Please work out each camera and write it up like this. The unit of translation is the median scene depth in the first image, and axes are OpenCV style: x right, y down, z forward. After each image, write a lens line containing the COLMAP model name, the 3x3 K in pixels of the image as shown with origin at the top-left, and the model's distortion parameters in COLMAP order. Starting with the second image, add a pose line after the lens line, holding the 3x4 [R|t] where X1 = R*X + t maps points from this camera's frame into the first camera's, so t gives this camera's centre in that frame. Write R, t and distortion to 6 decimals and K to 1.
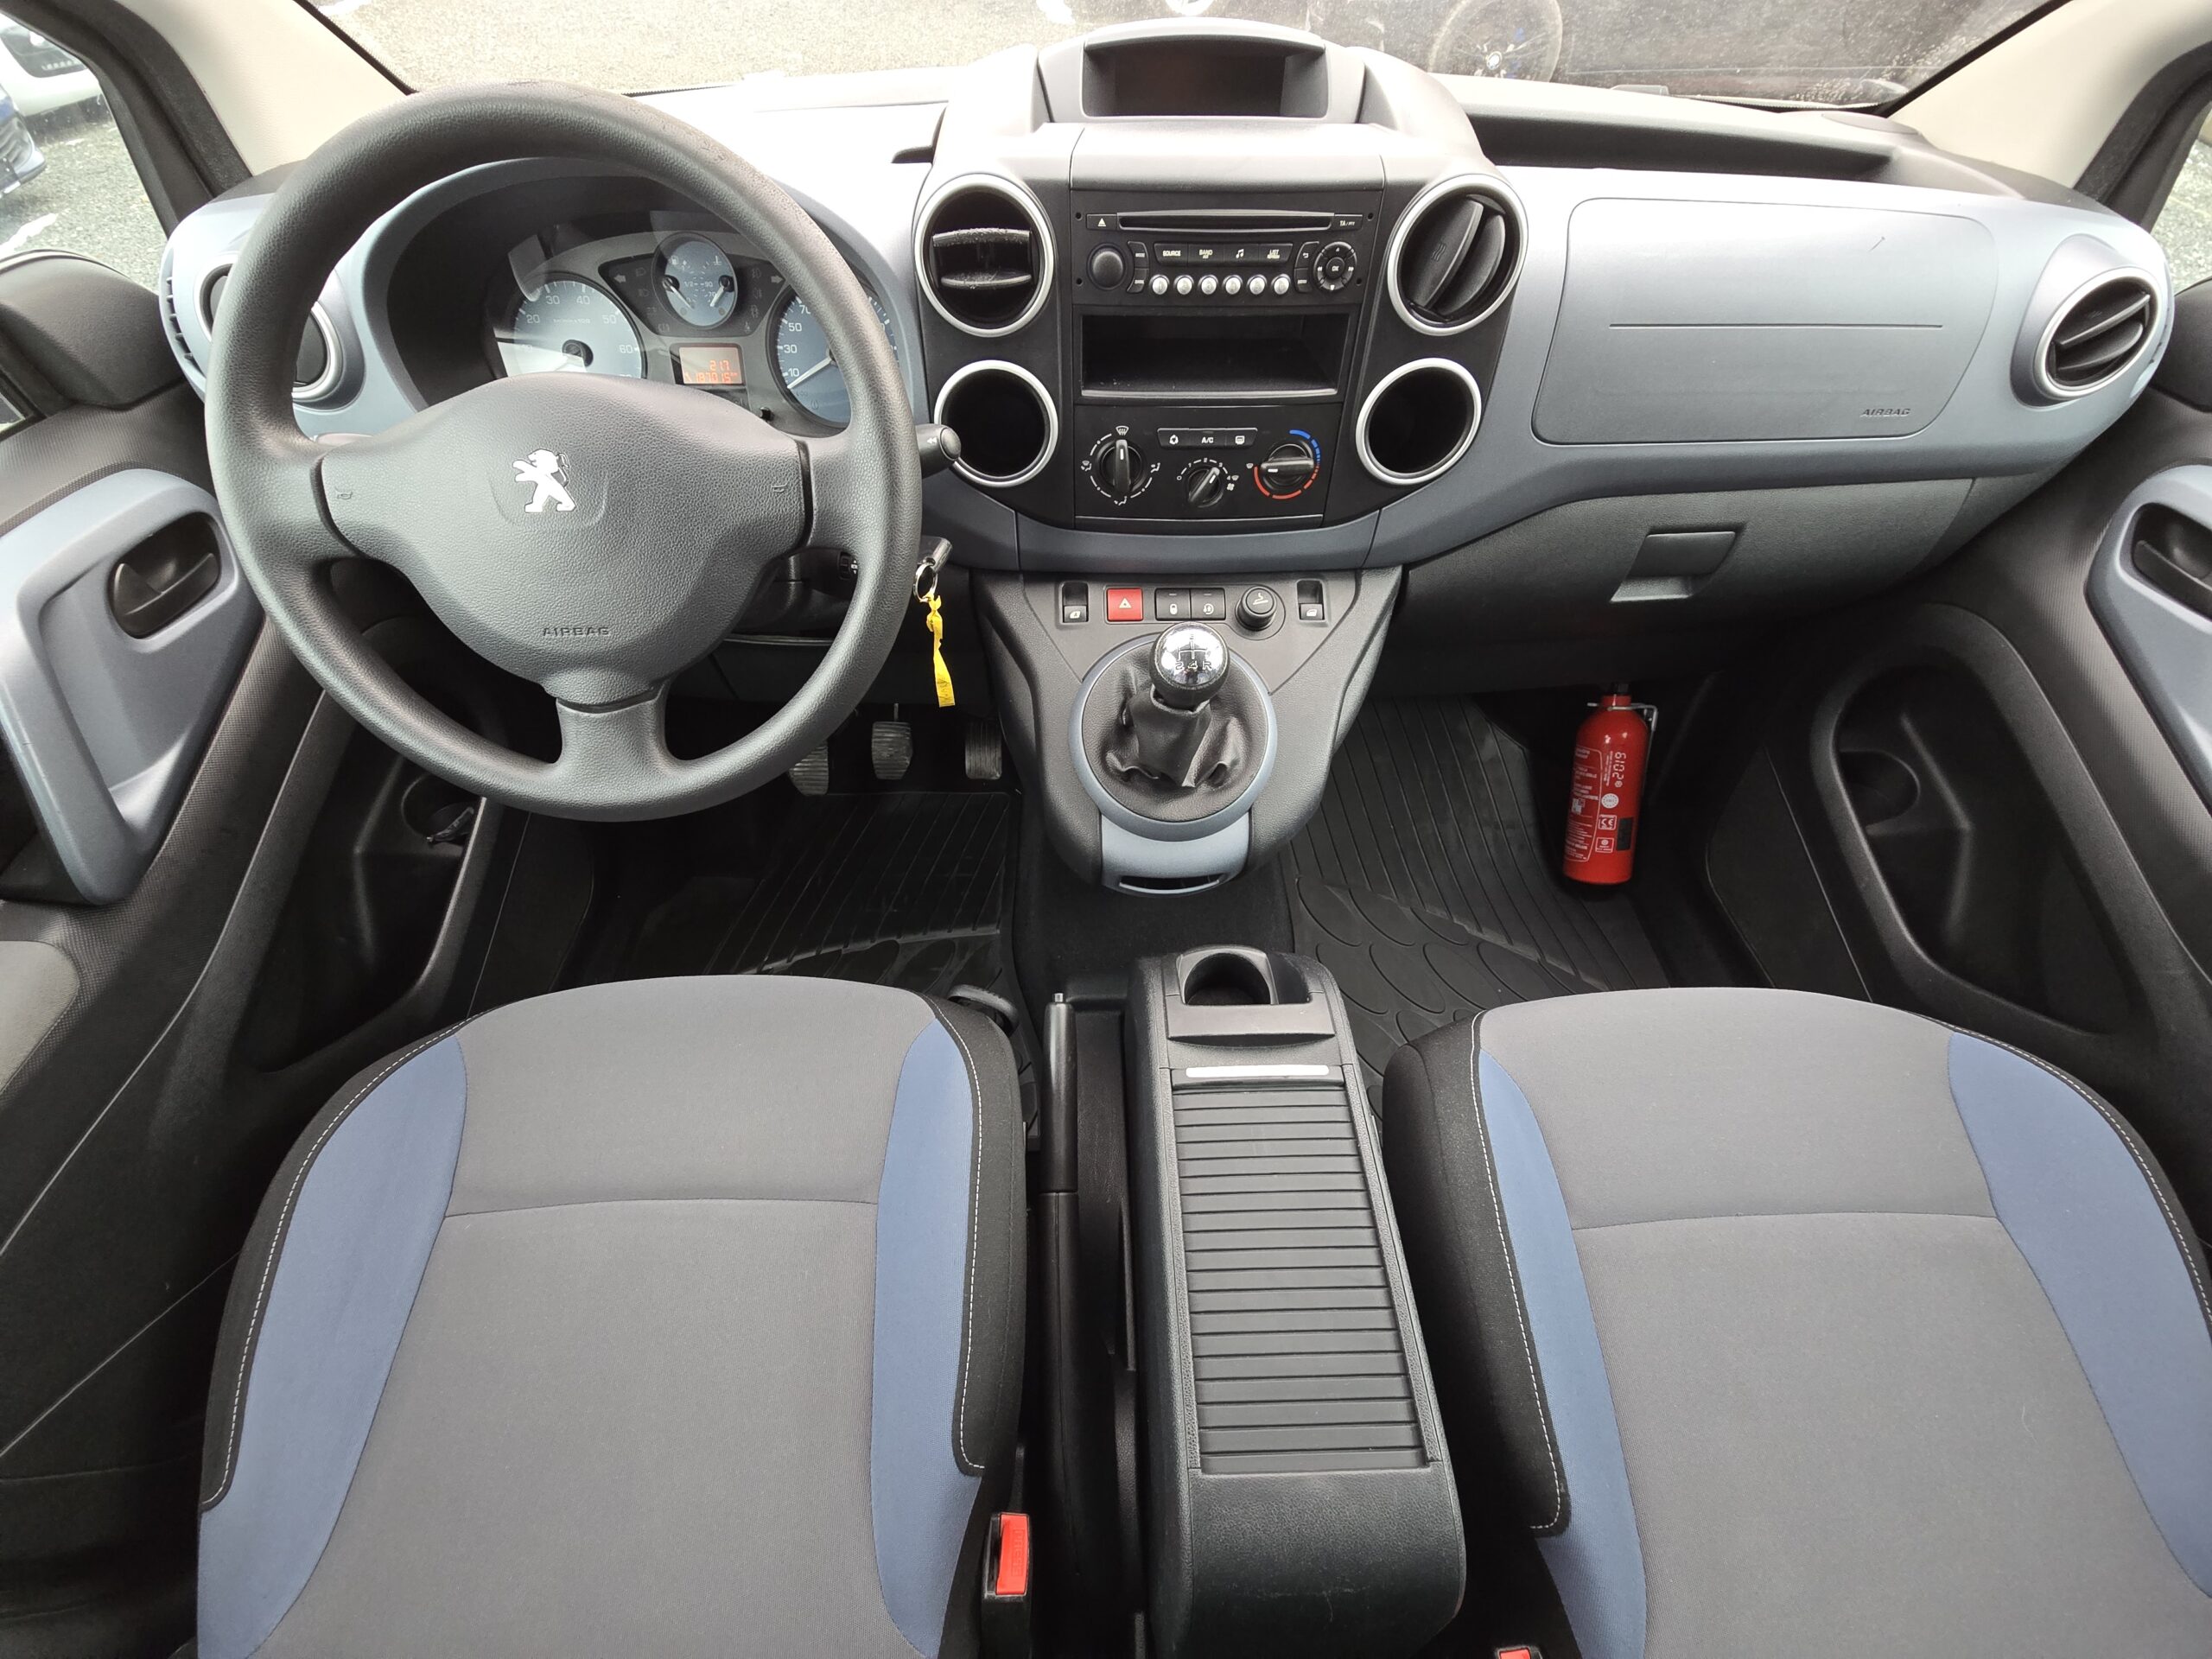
lens RADIAL K [[889.7, 0, 1102.7], [0, 889.7, 834.4], [0, 0, 1]] dist [0.000194, 0.000569]
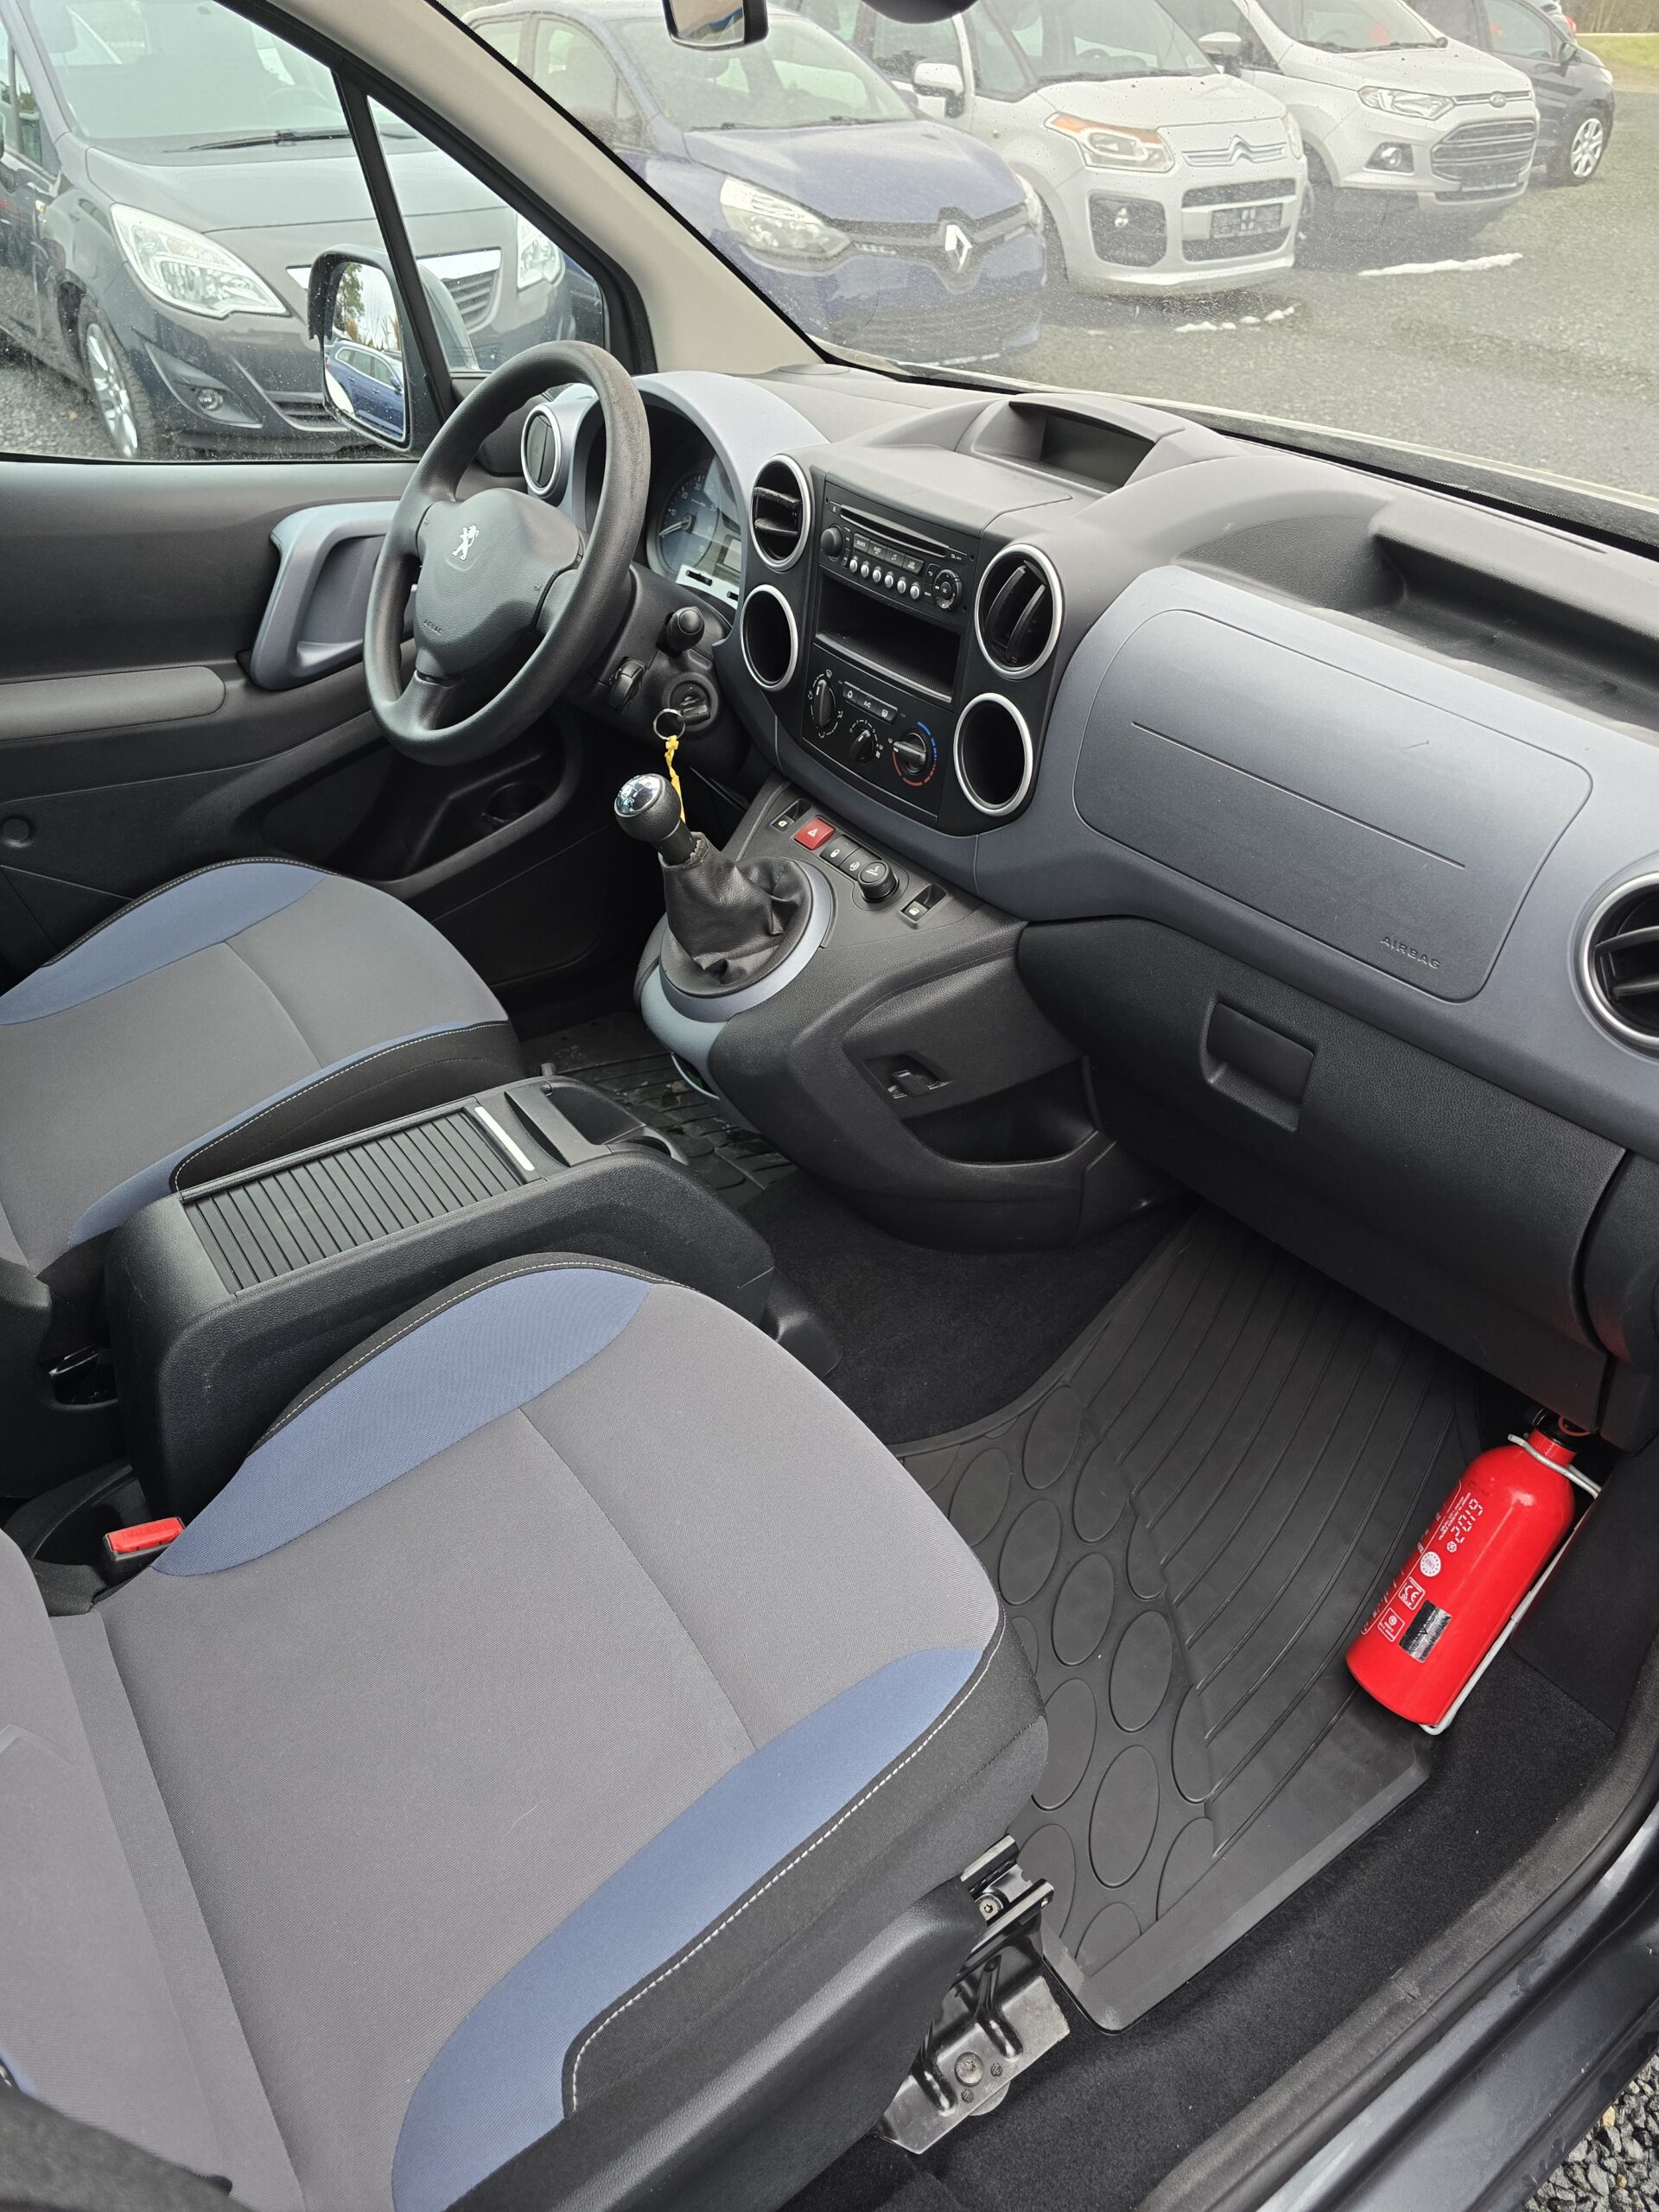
lens RADIAL K [[1487.3, 0, 839.6], [0, 1487.3, 1126.2], [0, 0, 1]] dist [0.040026, -0.034919]
pose [[0.550082, 0.494607, -0.672885, 1.577069], [-0.640018, 0.767277, 0.040777, -0.092516], [0.536458, 0.408228, 0.738623, -0.170579]]
